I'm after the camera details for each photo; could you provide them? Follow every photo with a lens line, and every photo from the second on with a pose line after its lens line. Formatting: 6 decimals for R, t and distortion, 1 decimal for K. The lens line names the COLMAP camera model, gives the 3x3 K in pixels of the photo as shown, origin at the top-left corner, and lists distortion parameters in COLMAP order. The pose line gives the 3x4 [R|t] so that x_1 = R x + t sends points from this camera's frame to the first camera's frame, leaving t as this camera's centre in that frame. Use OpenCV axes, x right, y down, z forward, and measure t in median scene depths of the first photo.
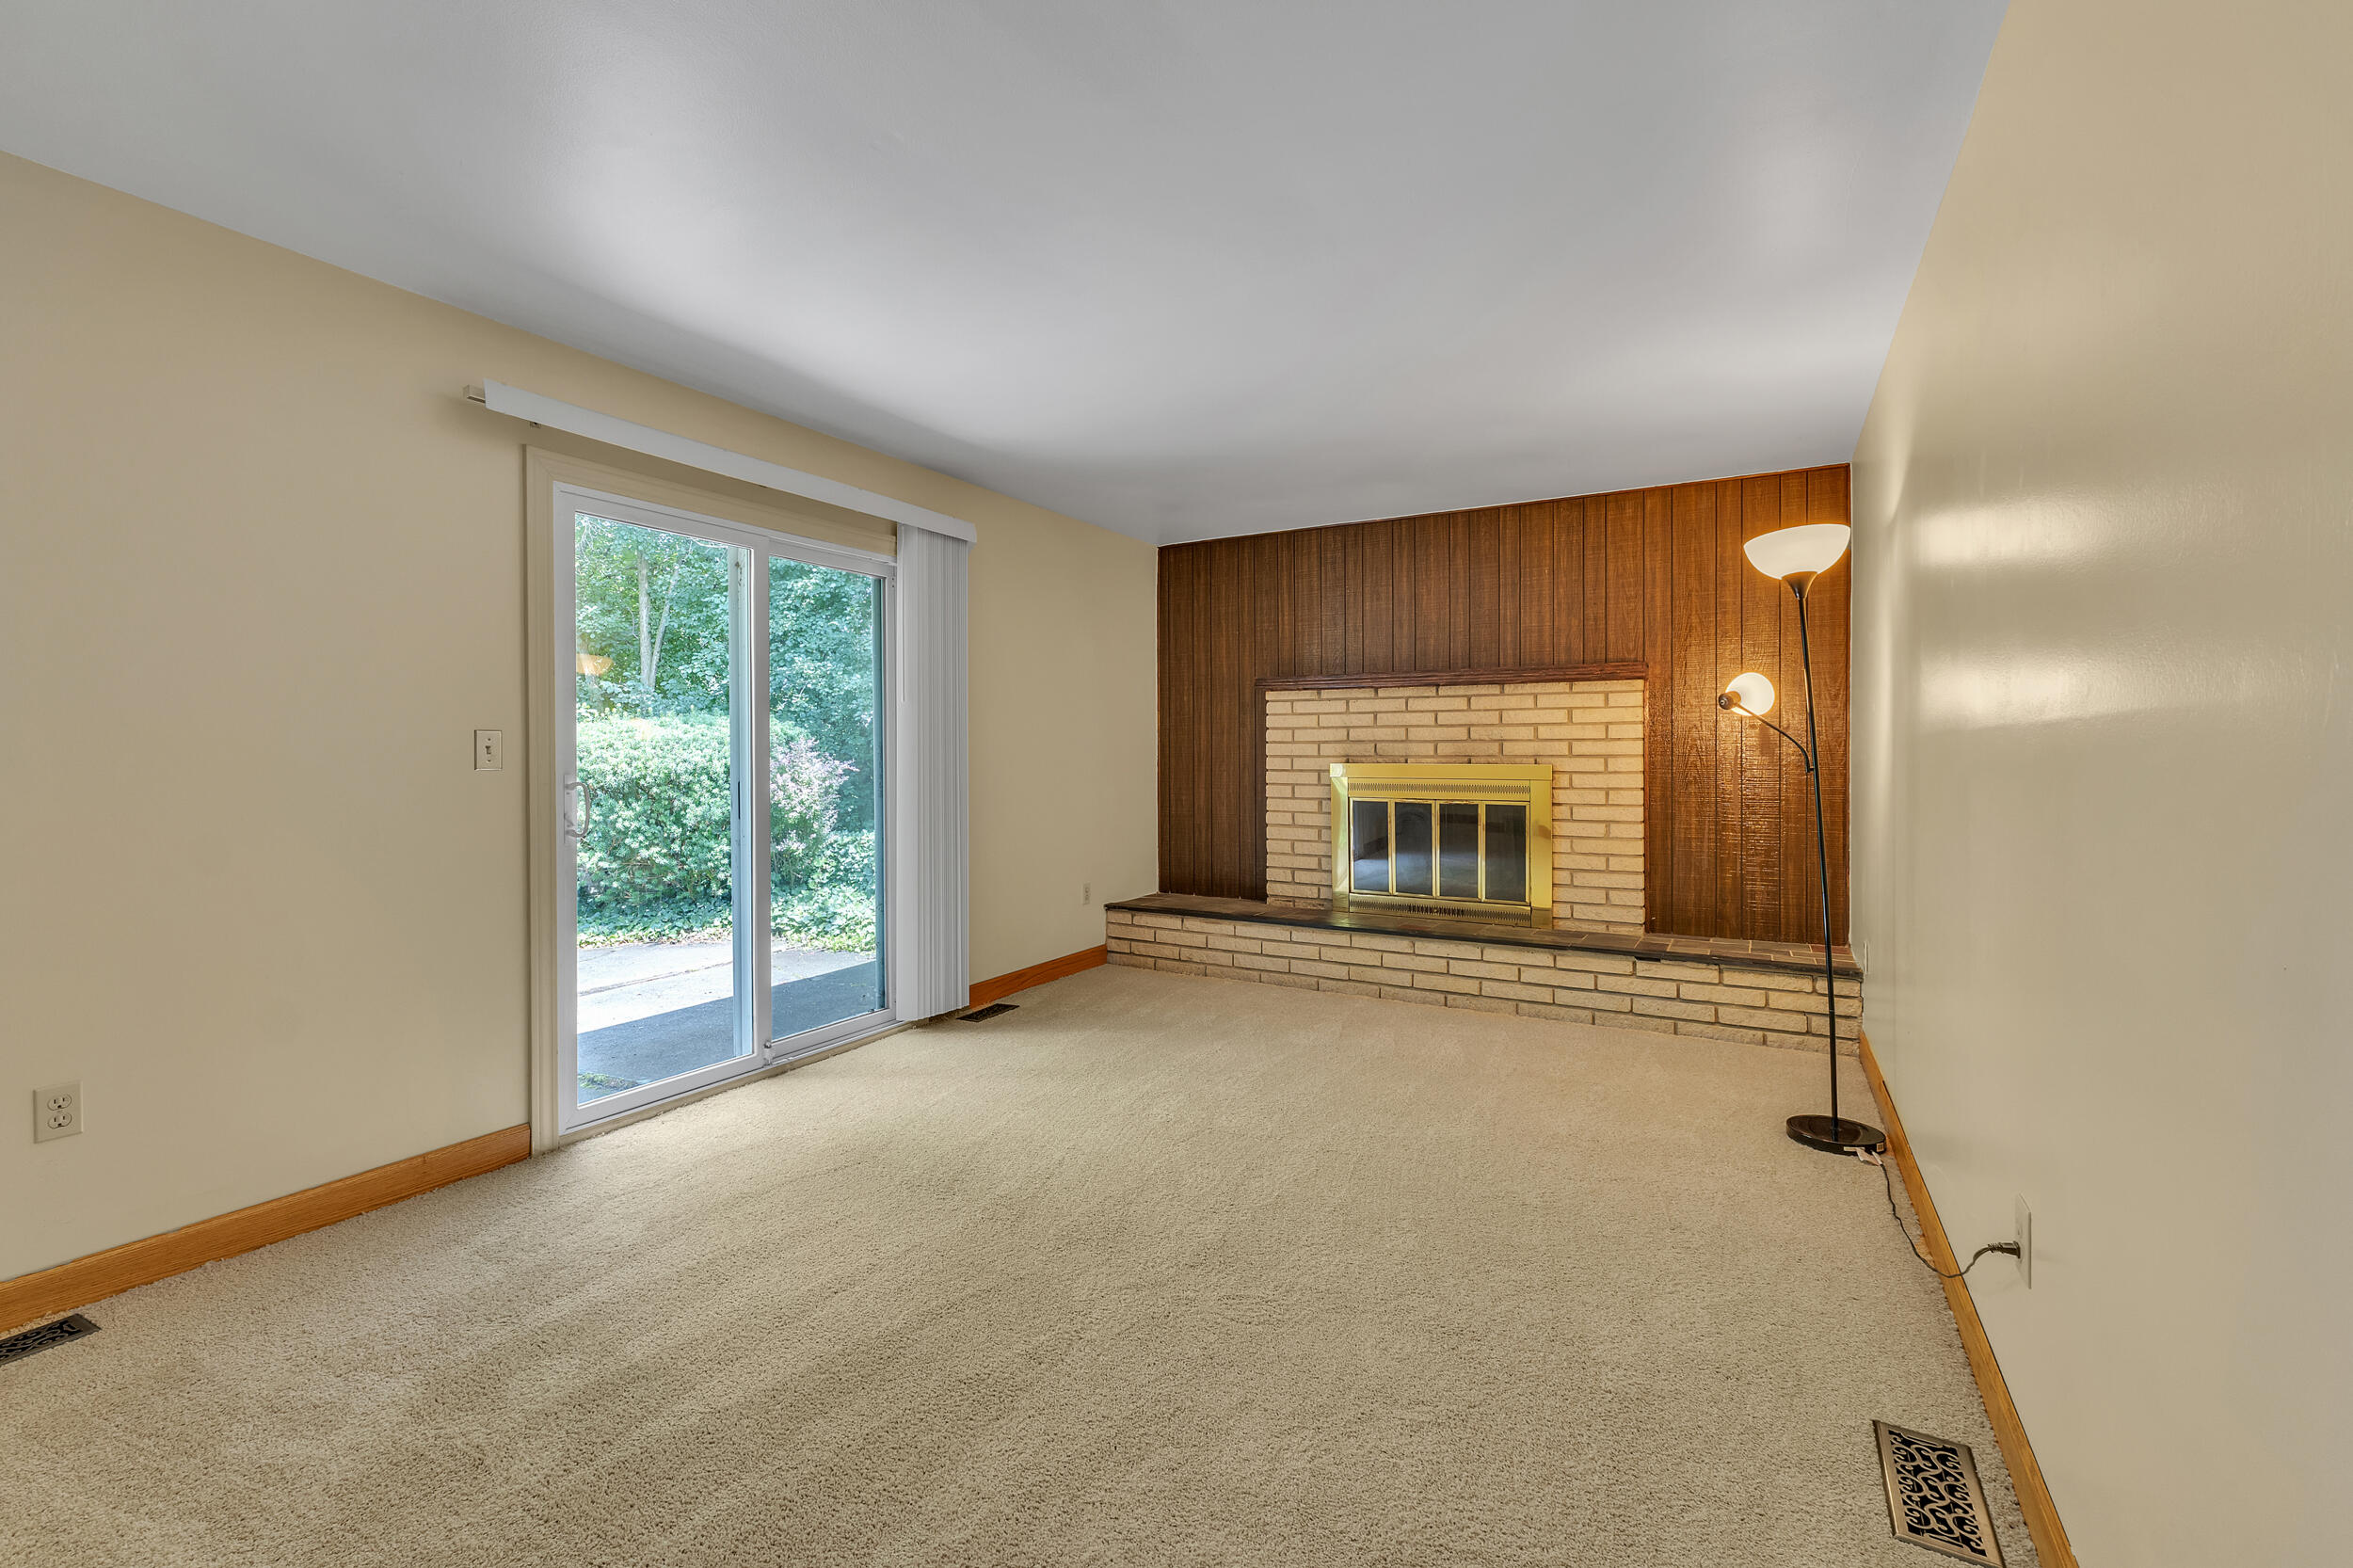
lens RADIAL K [[988.6, 0, 1172.2], [0, 988.6, 786.6], [0, 0, 1]] dist [0.001554, 0.000485]
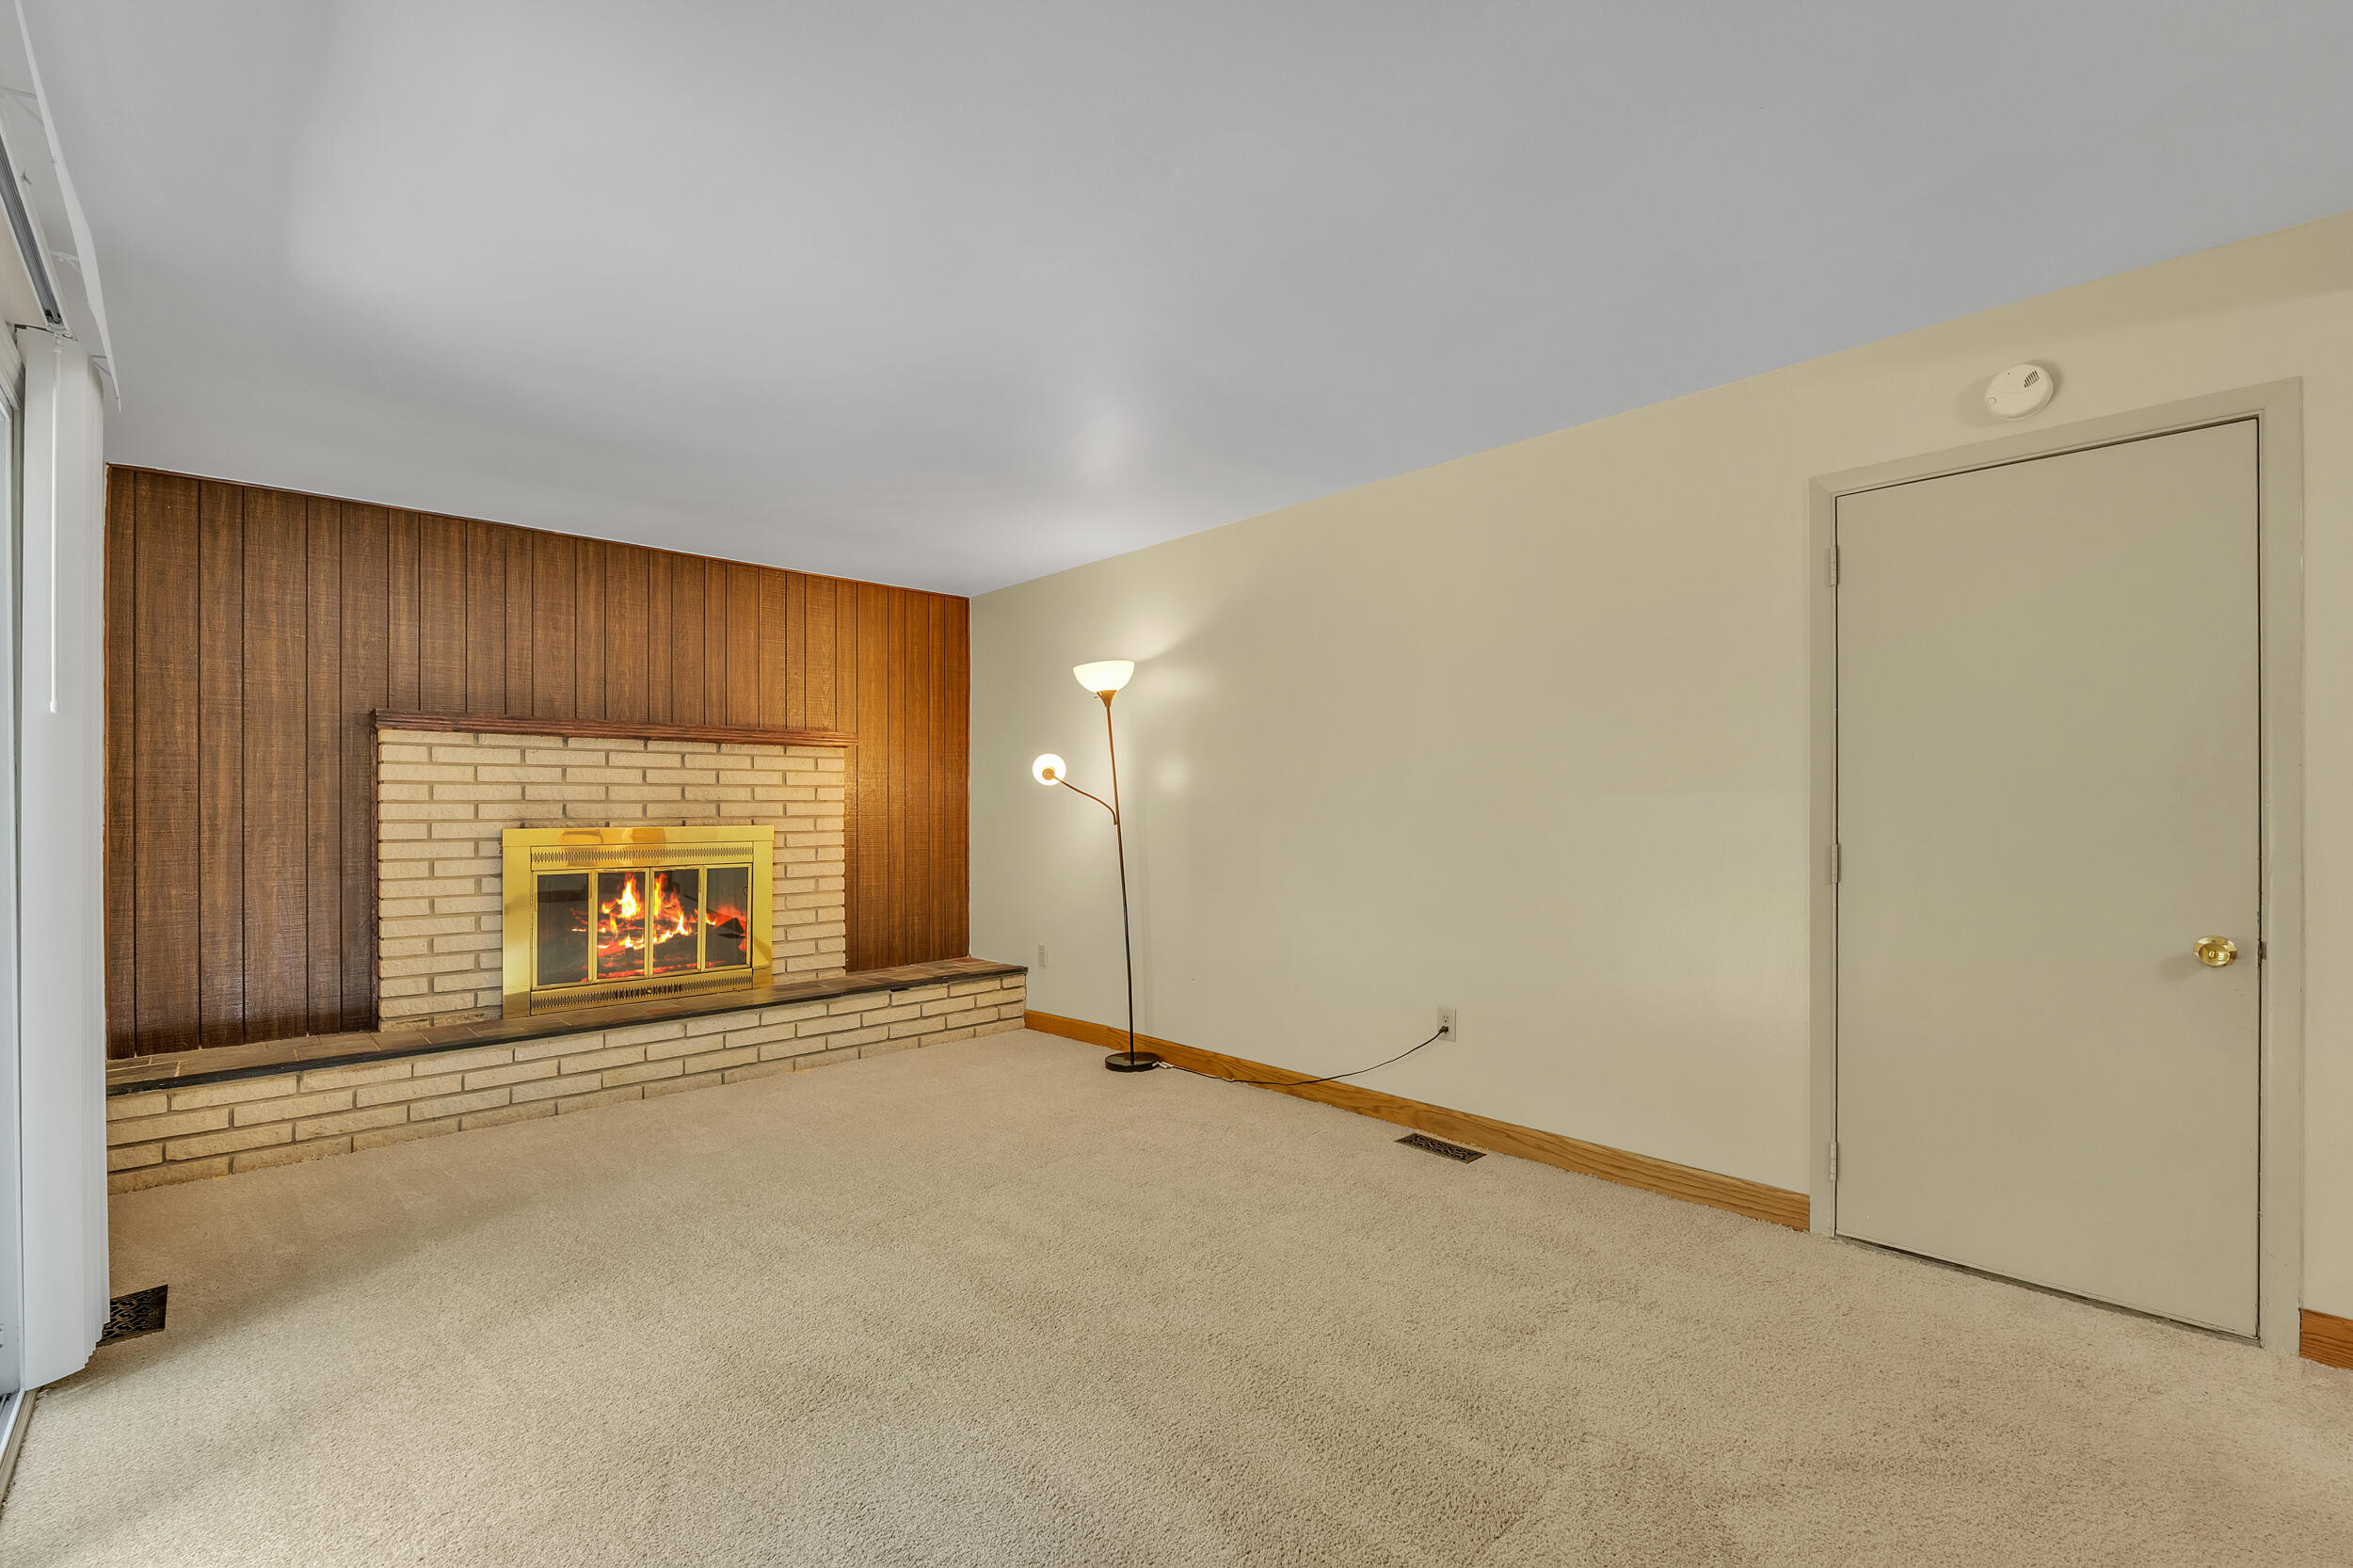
lens RADIAL K [[1019.2, 0, 1176.2], [0, 1019.2, 839.2], [0, 0, 1]] dist [0.000095, -0.000092]
pose [[0.298031, -0.028528, 0.954130, -0.476852], [0.039355, 0.999071, 0.017579, -0.009494], [-0.953745, 0.032311, 0.298877, 0.273229]]
